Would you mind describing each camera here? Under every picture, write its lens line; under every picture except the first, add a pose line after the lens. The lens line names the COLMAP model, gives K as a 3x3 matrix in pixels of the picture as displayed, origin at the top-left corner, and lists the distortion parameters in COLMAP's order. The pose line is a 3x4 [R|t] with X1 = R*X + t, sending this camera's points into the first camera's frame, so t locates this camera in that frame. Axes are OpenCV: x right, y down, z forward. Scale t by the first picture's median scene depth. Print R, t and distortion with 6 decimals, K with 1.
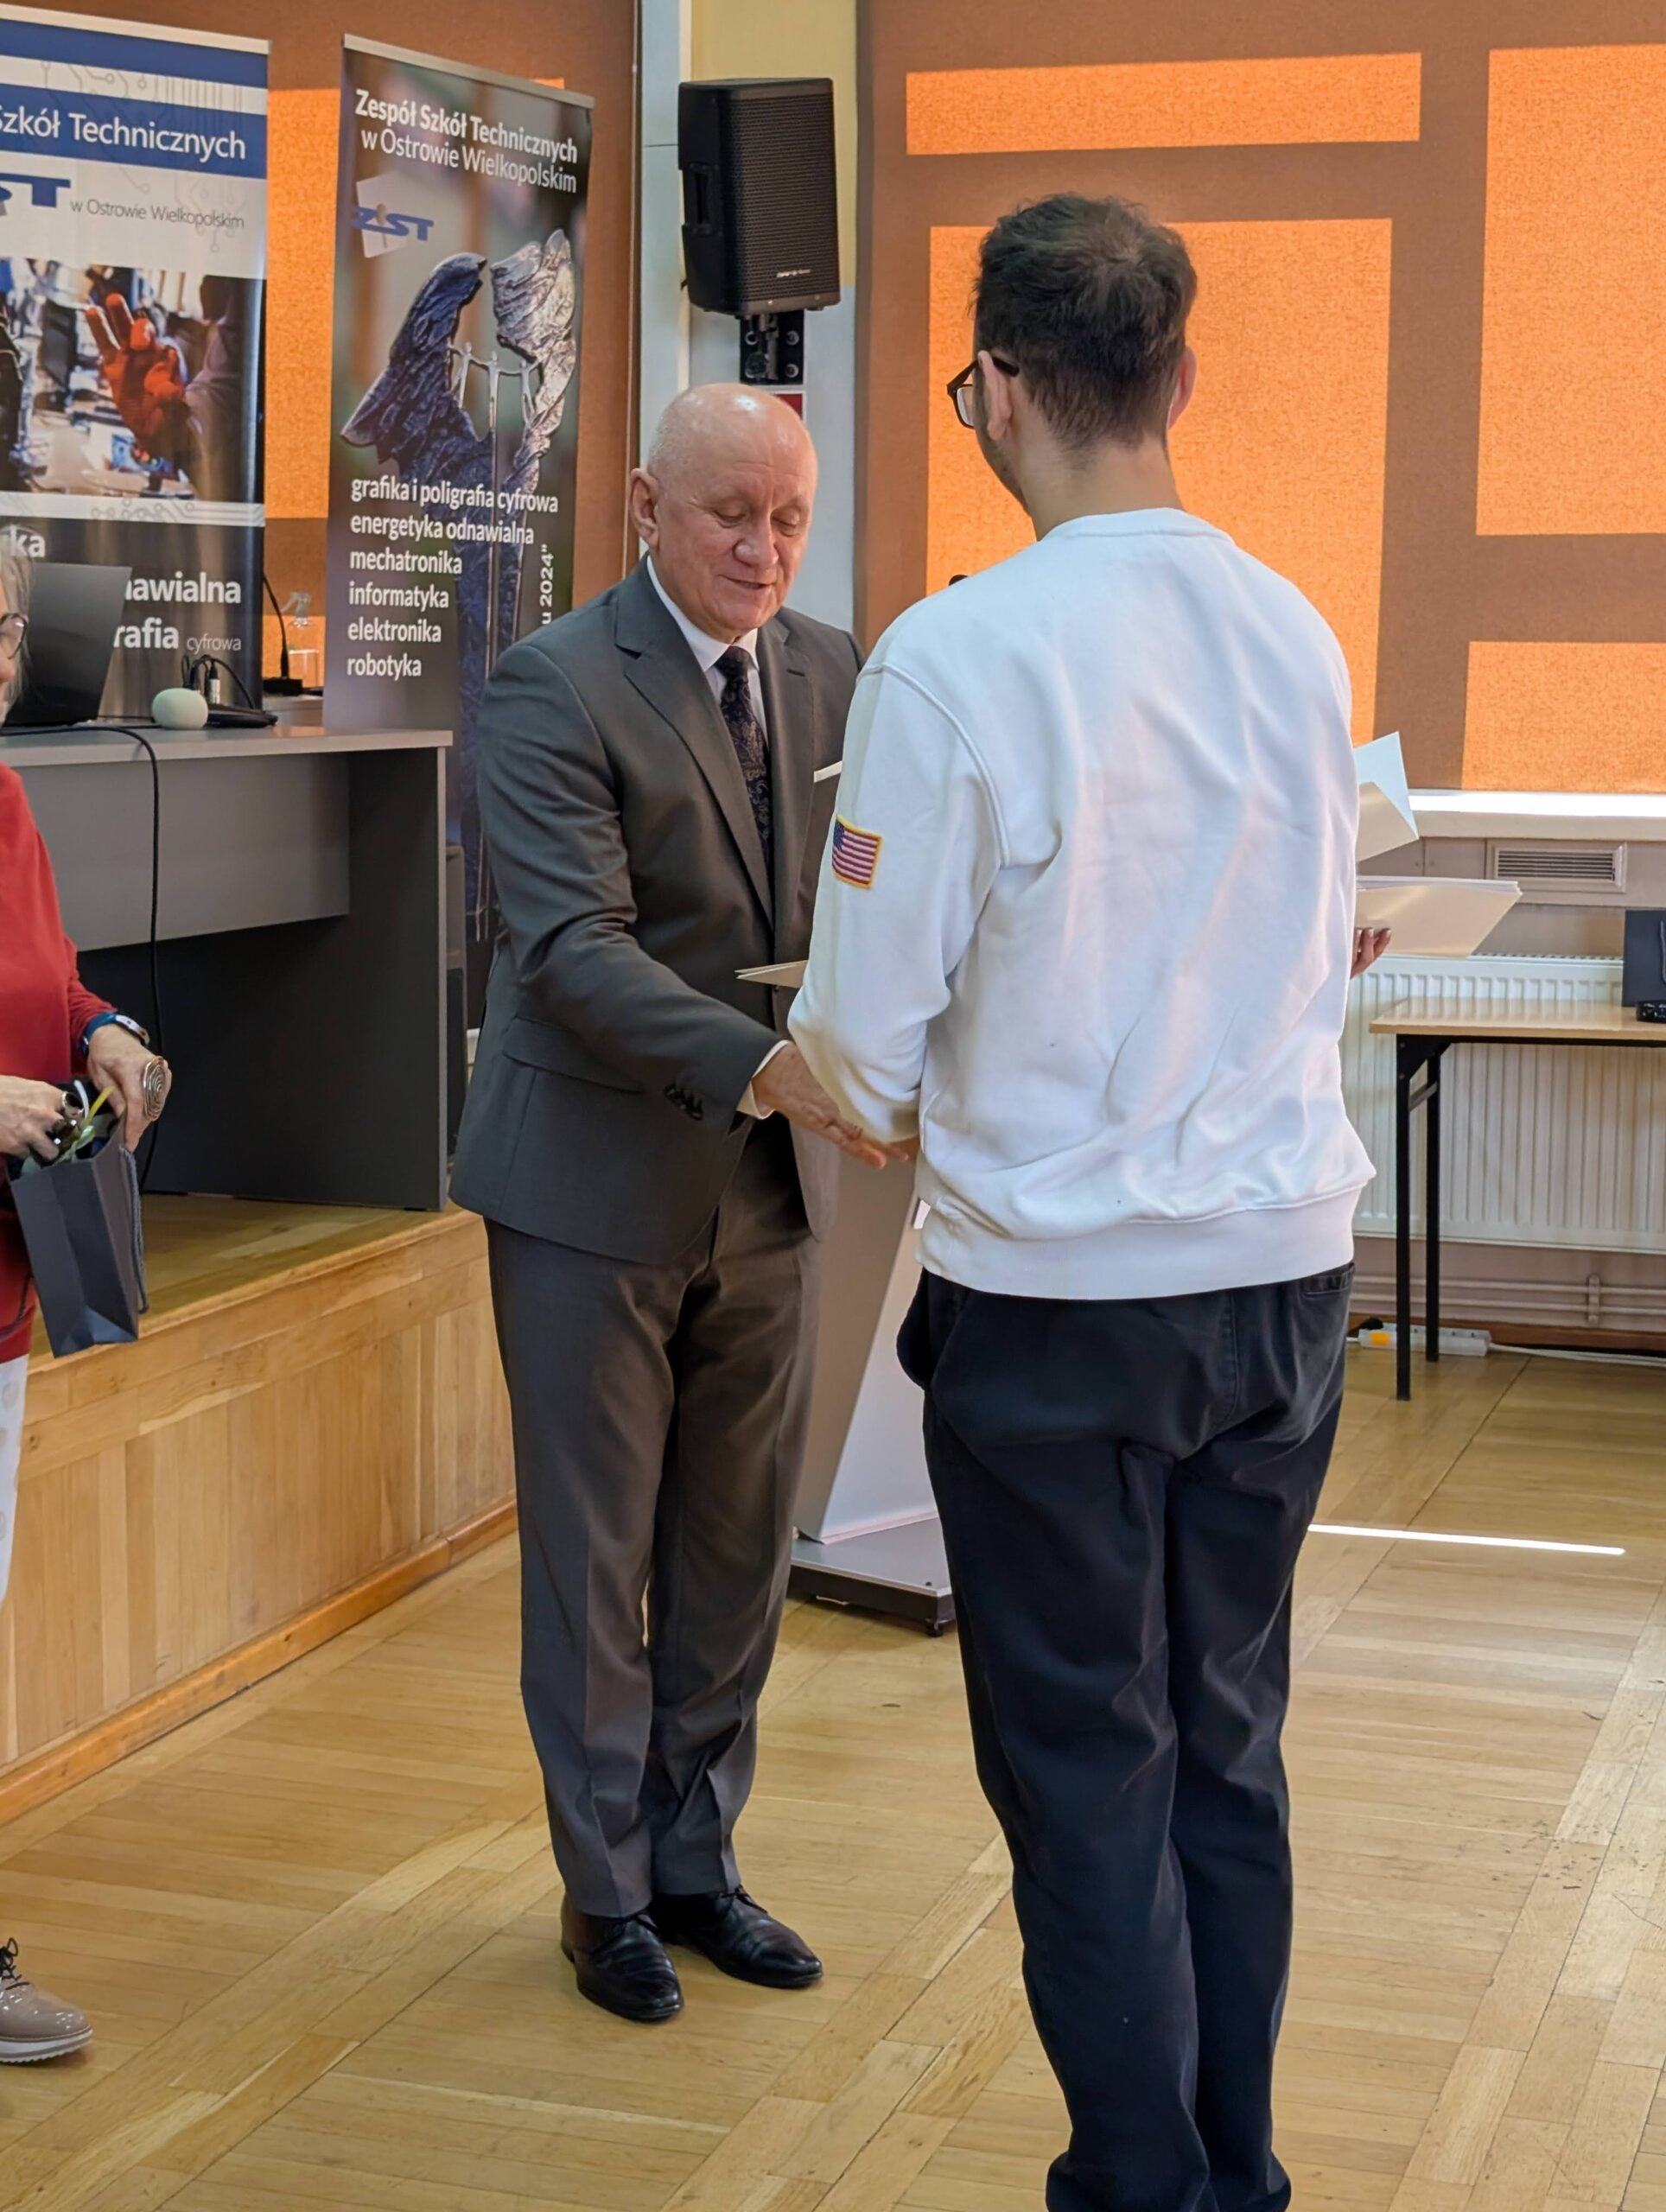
lens RADIAL K [[3655.0, 0, 900.1], [0, 3655.0, 1103.9], [0, 0, 1]] dist [0.155346, -0.784329]
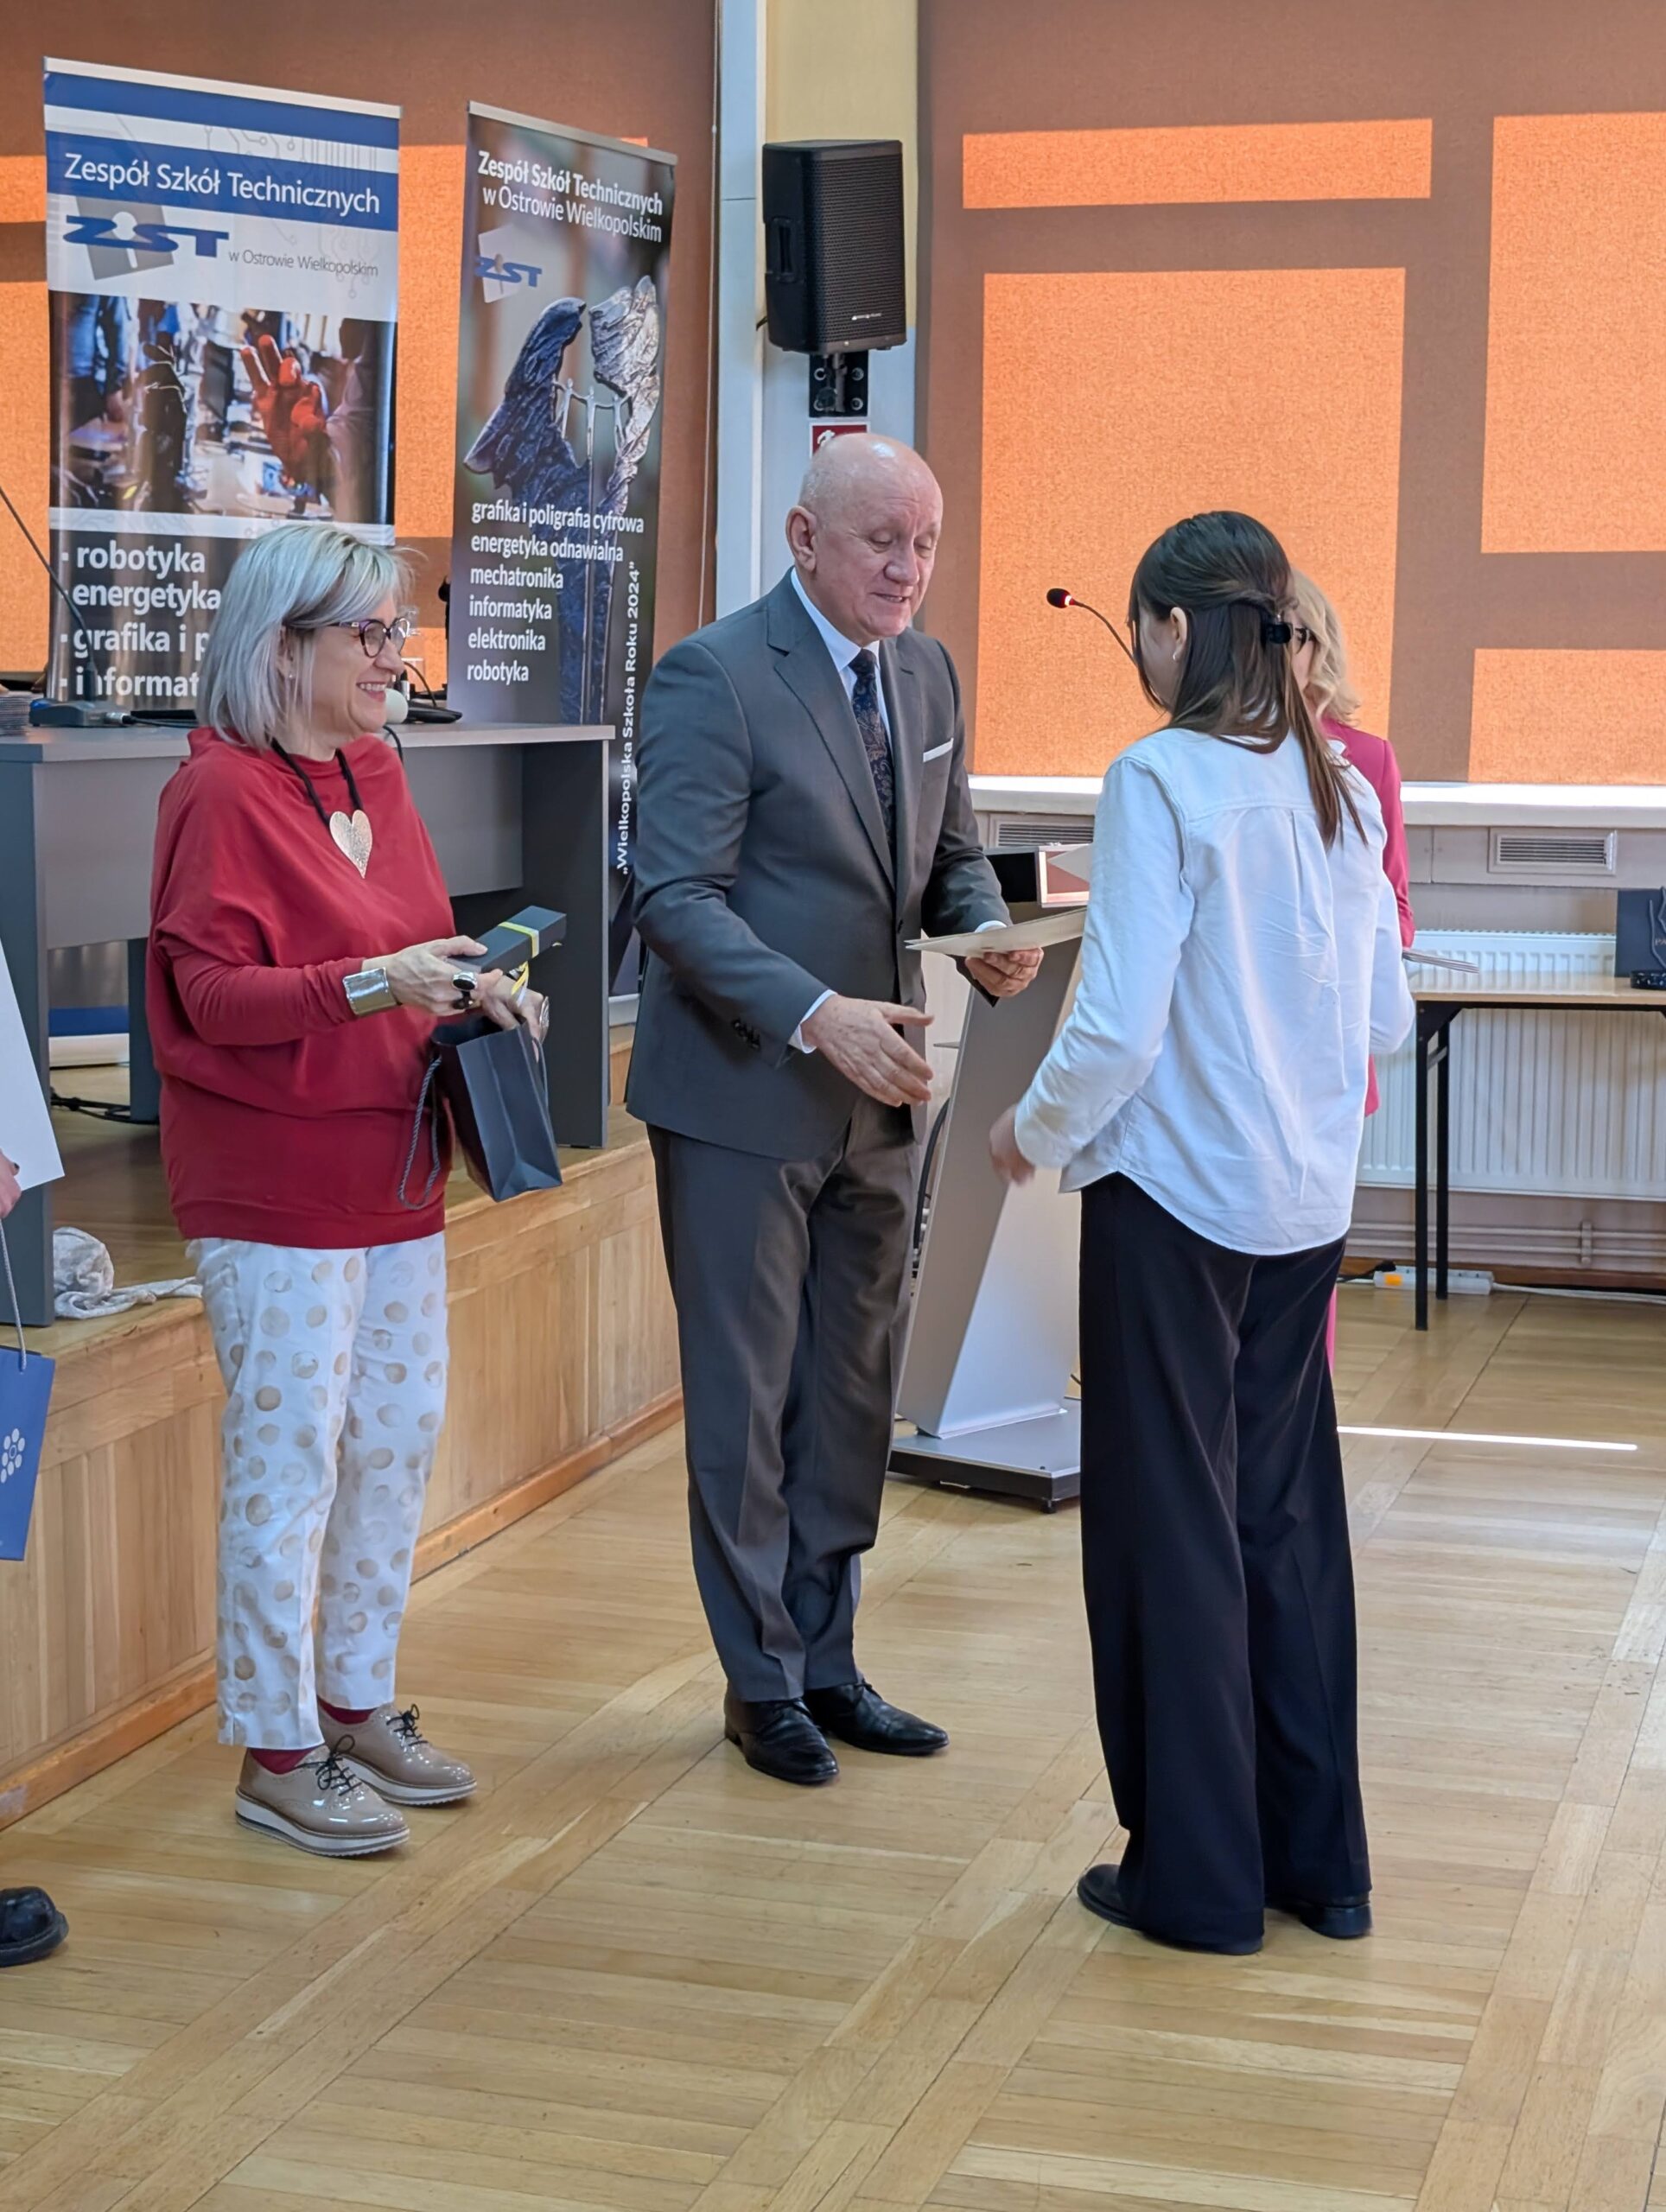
lens RADIAL K [[3644.4, 0, 869.5], [0, 3644.4, 1115.9], [0, 0, 1]] dist [0.192216, -0.994086]
pose [[0.999802, -0.002485, 0.019750, -0.050982], [0.002517, 0.999996, -0.001558, 0.016703], [-0.019746, 0.001608, 0.999804, -0.105692]]
